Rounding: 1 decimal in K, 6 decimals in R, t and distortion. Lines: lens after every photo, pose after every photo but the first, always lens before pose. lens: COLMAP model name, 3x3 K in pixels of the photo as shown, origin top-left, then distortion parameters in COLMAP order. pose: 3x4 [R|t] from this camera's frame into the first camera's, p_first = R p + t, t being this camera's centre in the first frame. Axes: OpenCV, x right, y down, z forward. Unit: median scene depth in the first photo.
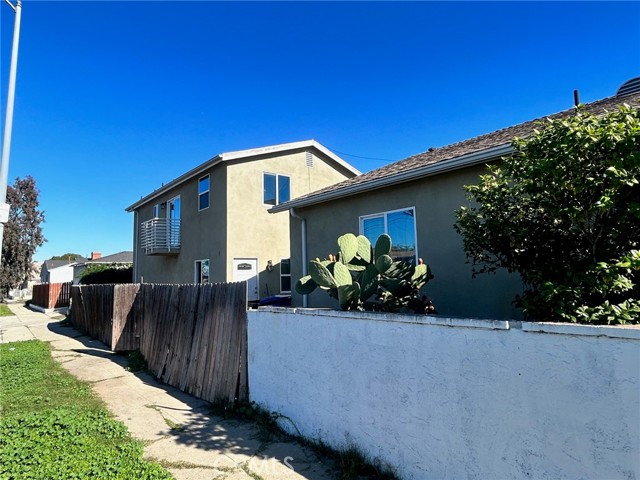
lens RADIAL K [[383.3, 0, 321.3], [0, 383.3, 239.4], [0, 0, 1]] dist [-0.008244, 0.003868]
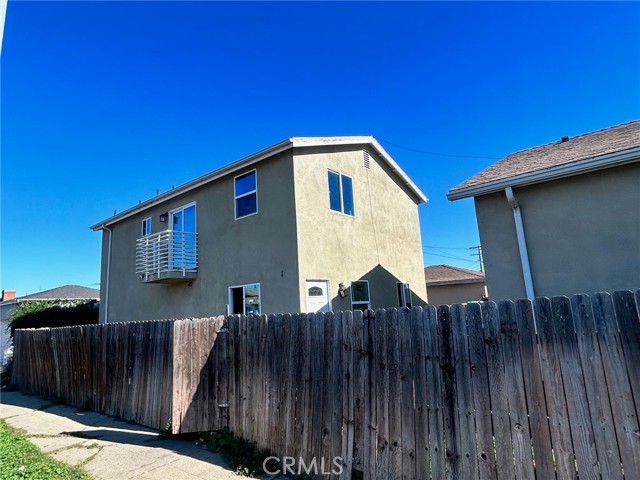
lens RADIAL K [[383.3, 0, 318.2], [0, 383.3, 239.8], [0, 0, 1]] dist [-0.008244, 0.003868]
pose [[0.983376, -0.000575, 0.181579, -0.321896], [0.017049, 0.995870, -0.089176, 0.037486], [-0.180778, 0.090789, 0.979325, 0.264809]]
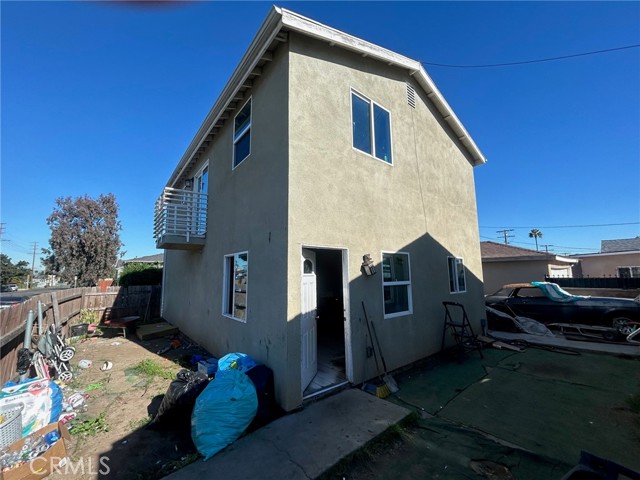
lens RADIAL K [[255.7, 0, 319.4], [0, 255.7, 239.1], [0, 0, 1]] dist [0.008170, 0.000228]
pose [[0.999567, 0.008019, -0.028310, -0.191397], [-0.009164, 0.999134, -0.040578, 0.049889], [0.027960, 0.040819, 0.998775, 0.669236]]
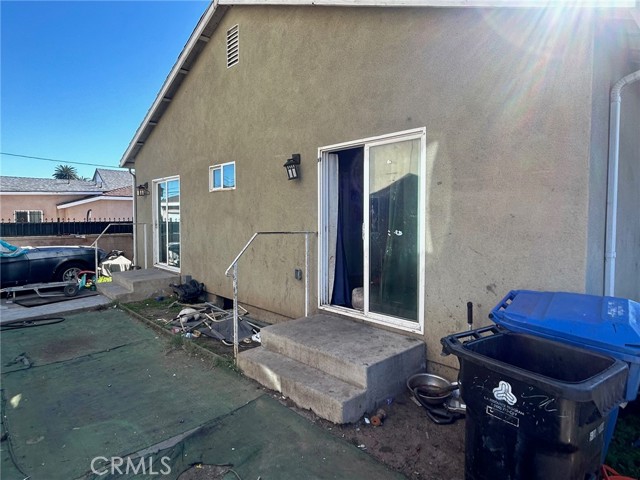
lens RADIAL K [[383.3, 0, 318.4], [0, 383.3, 240.0], [0, 0, 1]] dist [-0.008244, 0.003868]
pose [[-0.036741, -0.028008, 0.998932, -0.265678], [-0.100767, 0.994616, 0.024180, 0.075209], [-0.994231, -0.099771, -0.039366, 0.825876]]
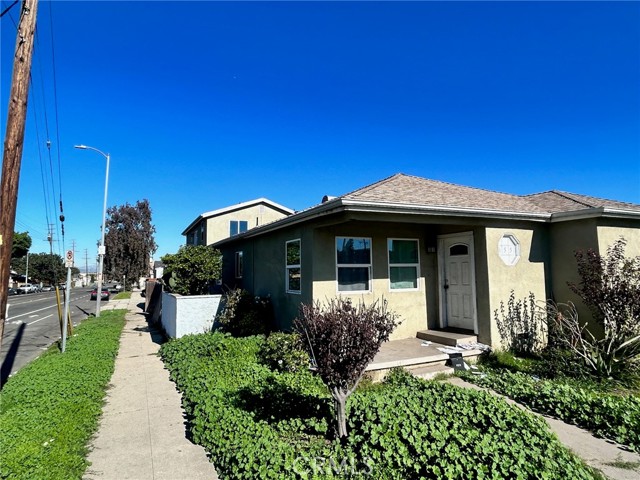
lens RADIAL K [[383.3, 0, 321.1], [0, 383.3, 235.7], [0, 0, 1]] dist [-0.008244, 0.003868]
pose [[0.966661, -0.018716, -0.255374, 0.742121], [0.020552, 0.999779, 0.004524, -0.106600], [0.255233, -0.009622, 0.966832, -0.645145]]
